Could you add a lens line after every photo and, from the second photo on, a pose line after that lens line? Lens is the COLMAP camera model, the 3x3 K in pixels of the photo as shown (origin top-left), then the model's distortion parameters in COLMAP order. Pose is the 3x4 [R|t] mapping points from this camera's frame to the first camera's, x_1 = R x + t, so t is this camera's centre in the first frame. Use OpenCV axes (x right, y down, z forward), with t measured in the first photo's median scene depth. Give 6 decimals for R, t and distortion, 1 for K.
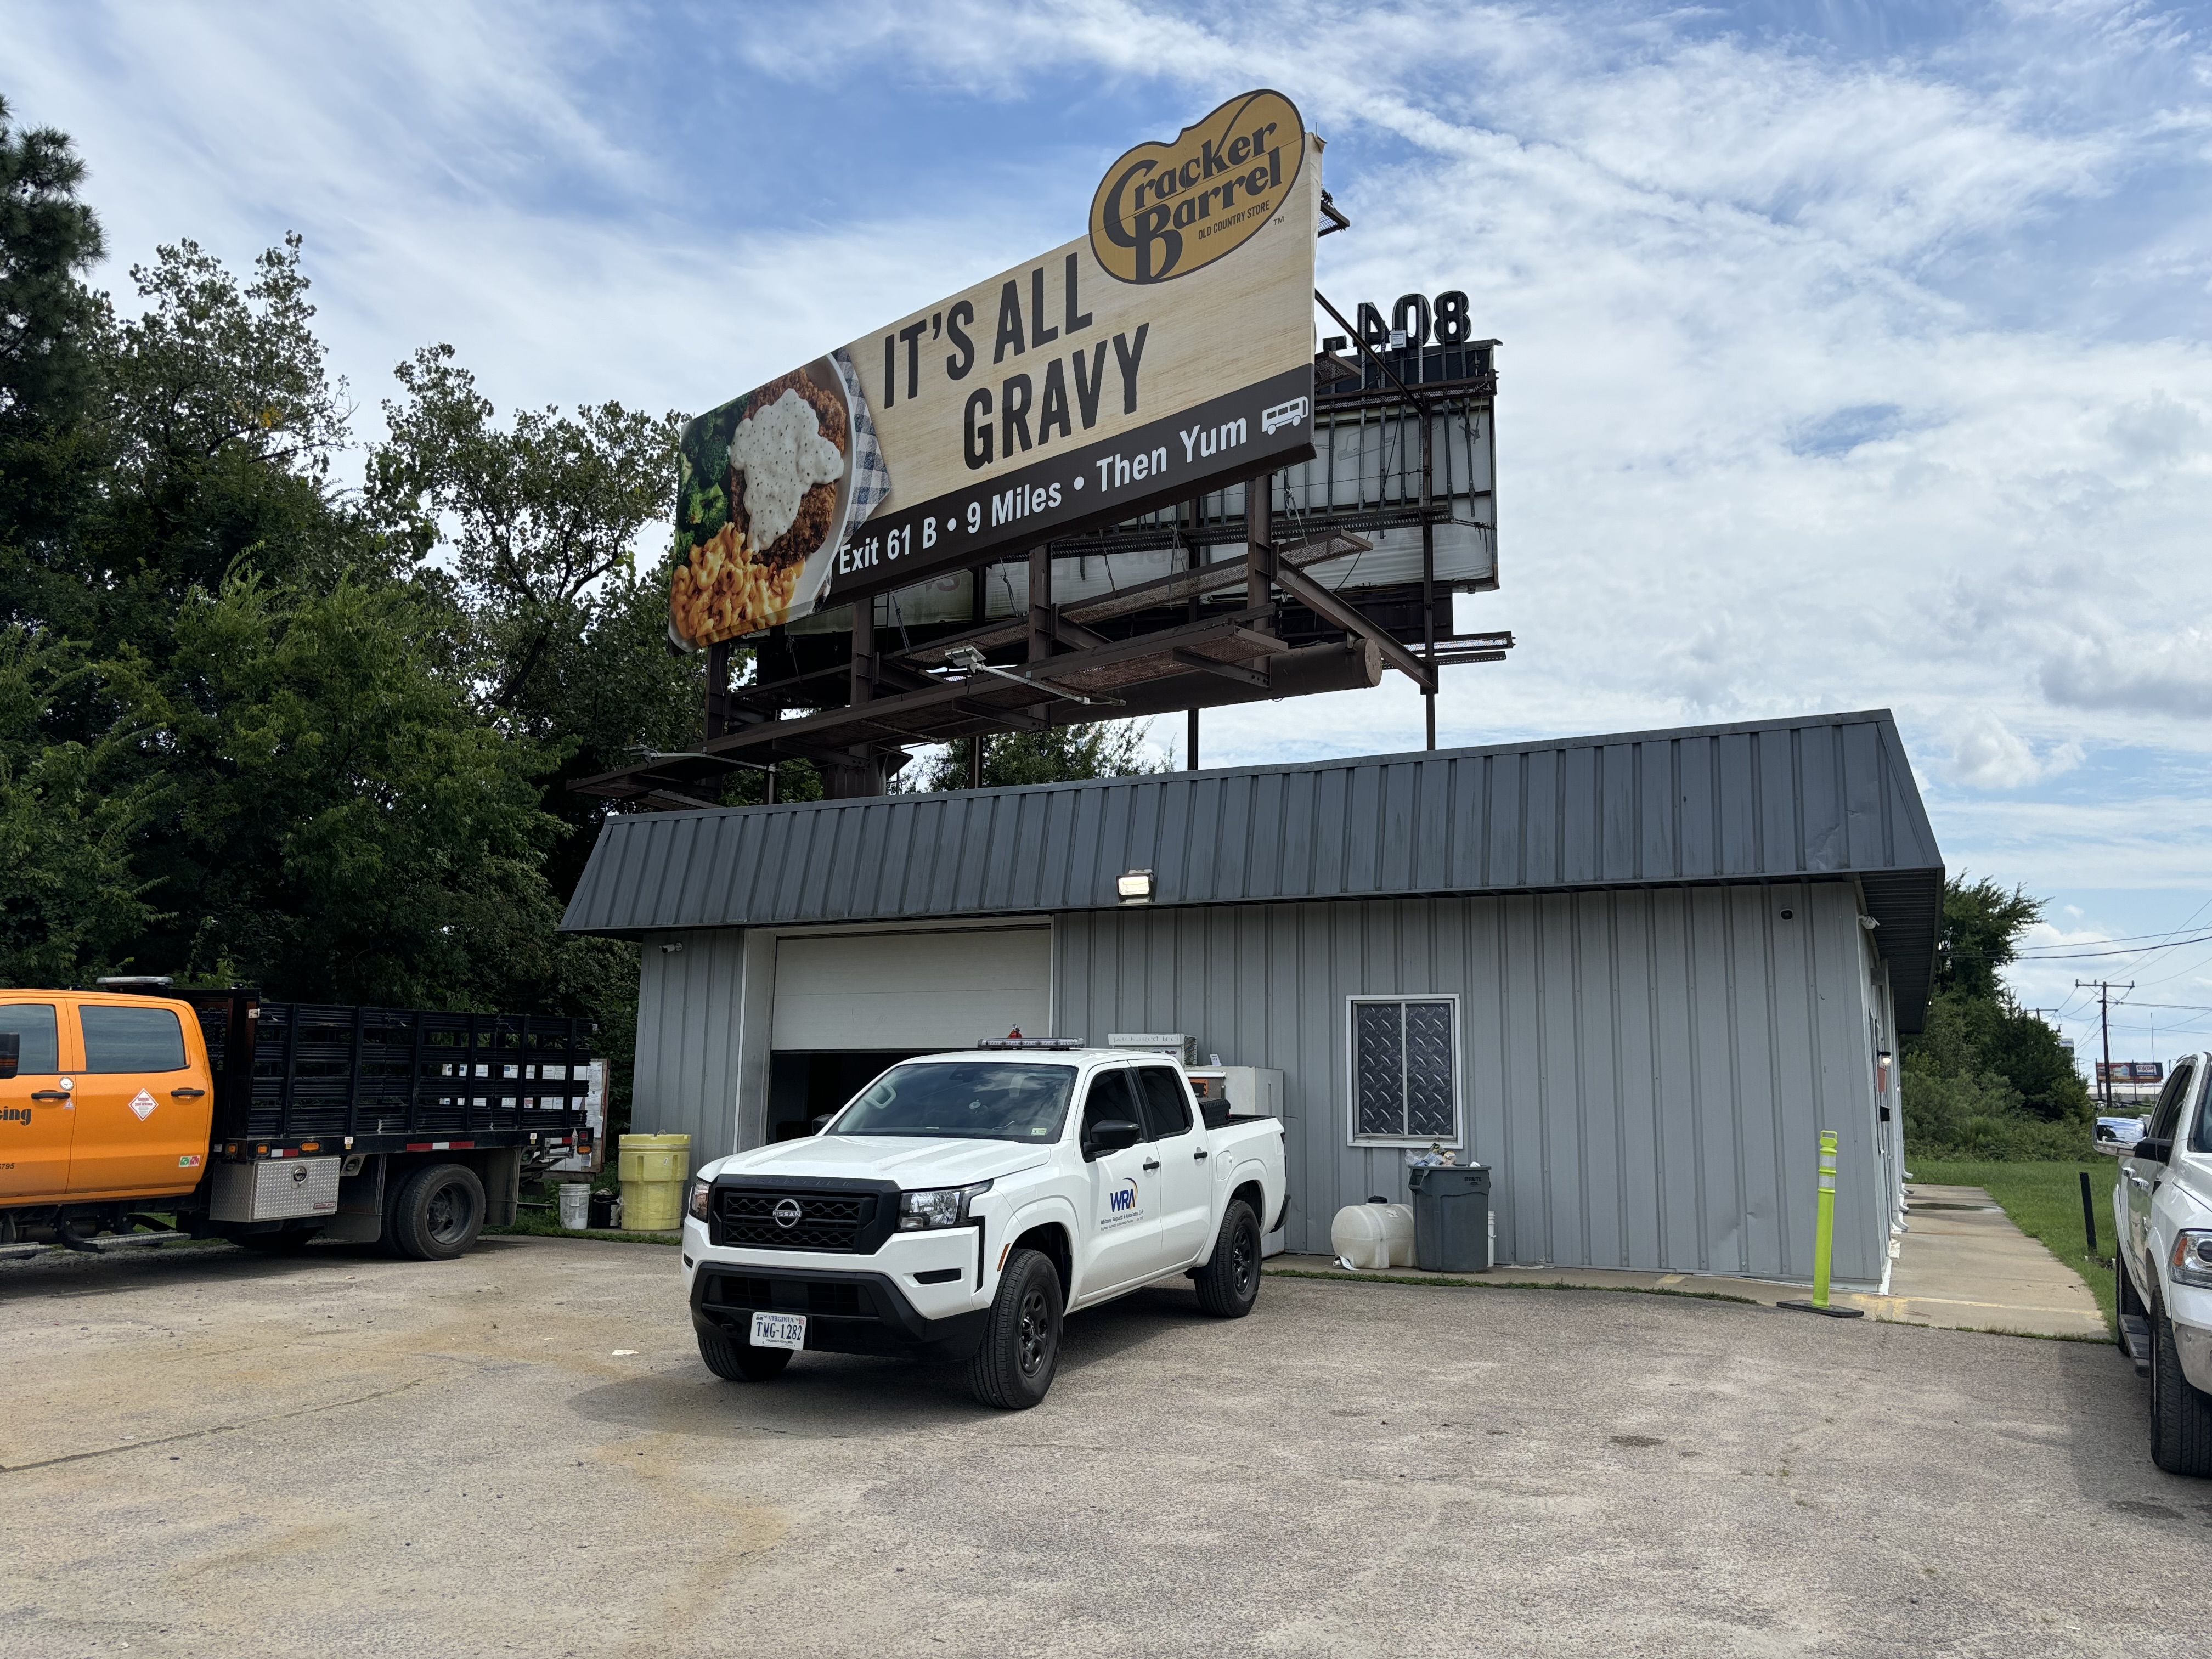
lens RADIAL K [[1726.4, 0, 1099.7], [0, 1726.4, 824.2], [0, 0, 1]] dist [0.044356, -0.012939]
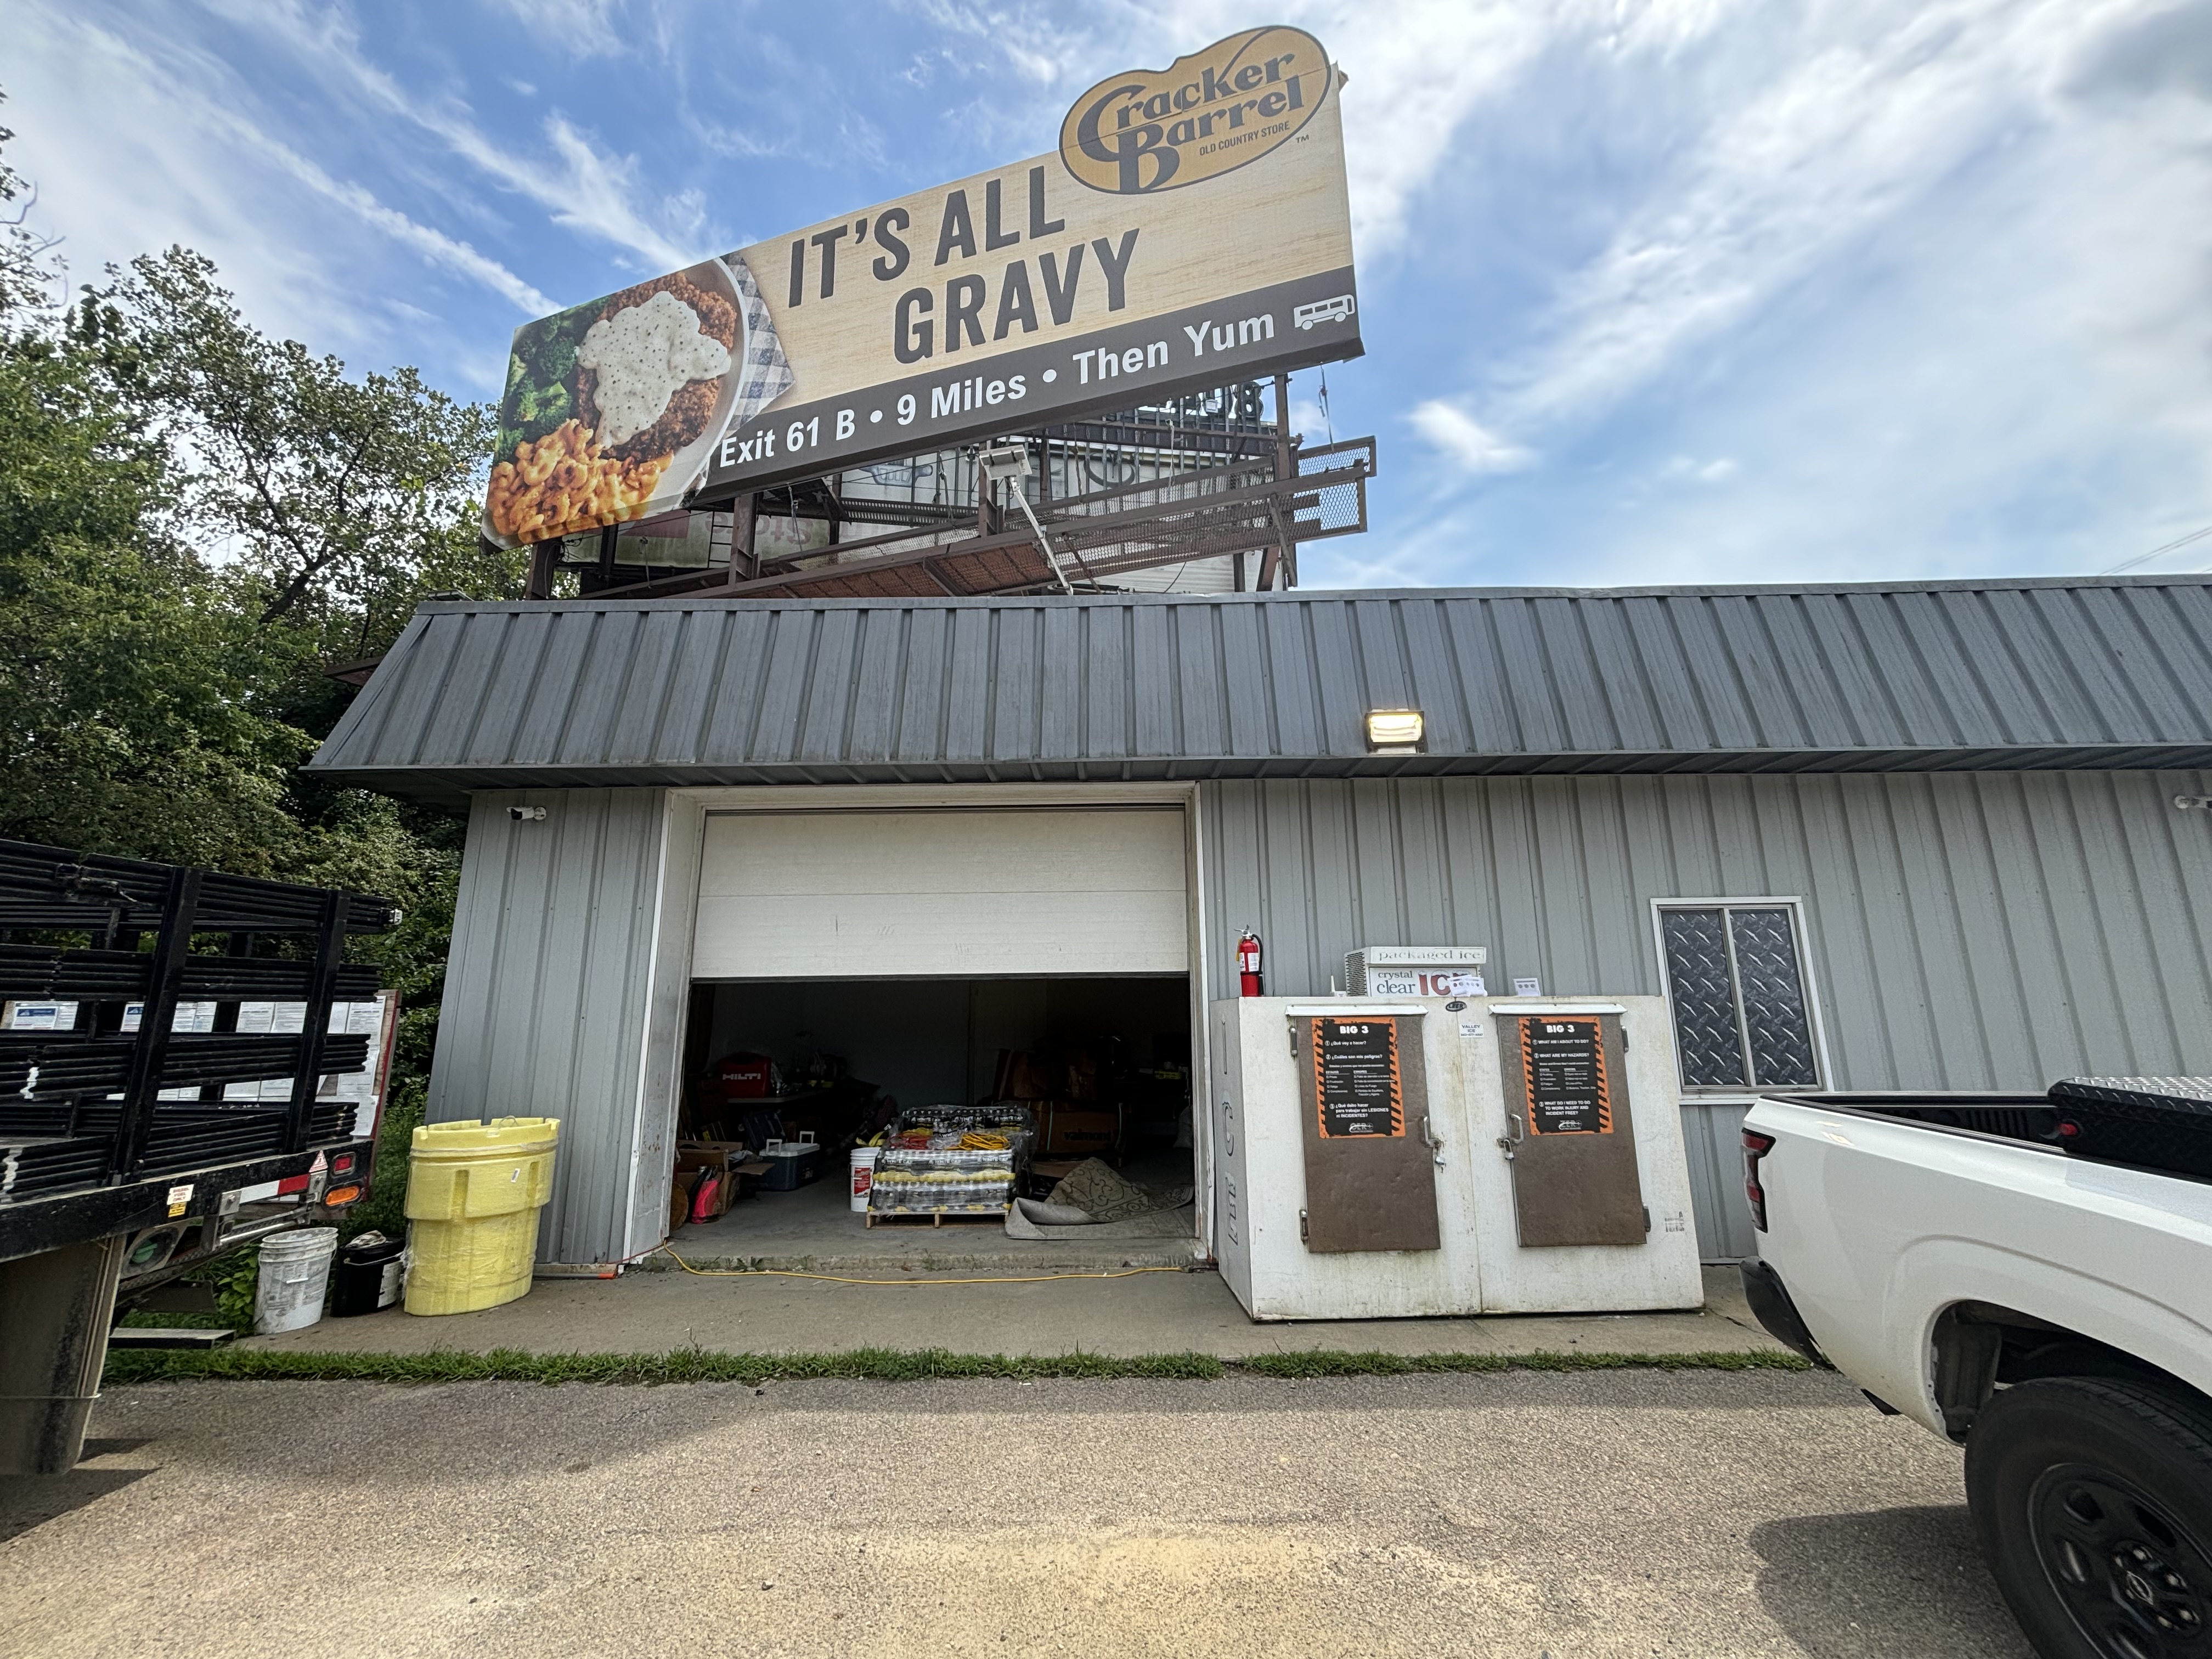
lens RADIAL K [[848.3, 0, 1040.9], [0, 848.3, 837.8], [0, 0, 1]] dist [-0.043306, 0.030618]
pose [[0.907745, 0.071920, 0.413313, -0.178139], [-0.050289, 0.996746, -0.062996, 0.078898], [-0.416498, 0.036400, 0.908408, 0.565097]]
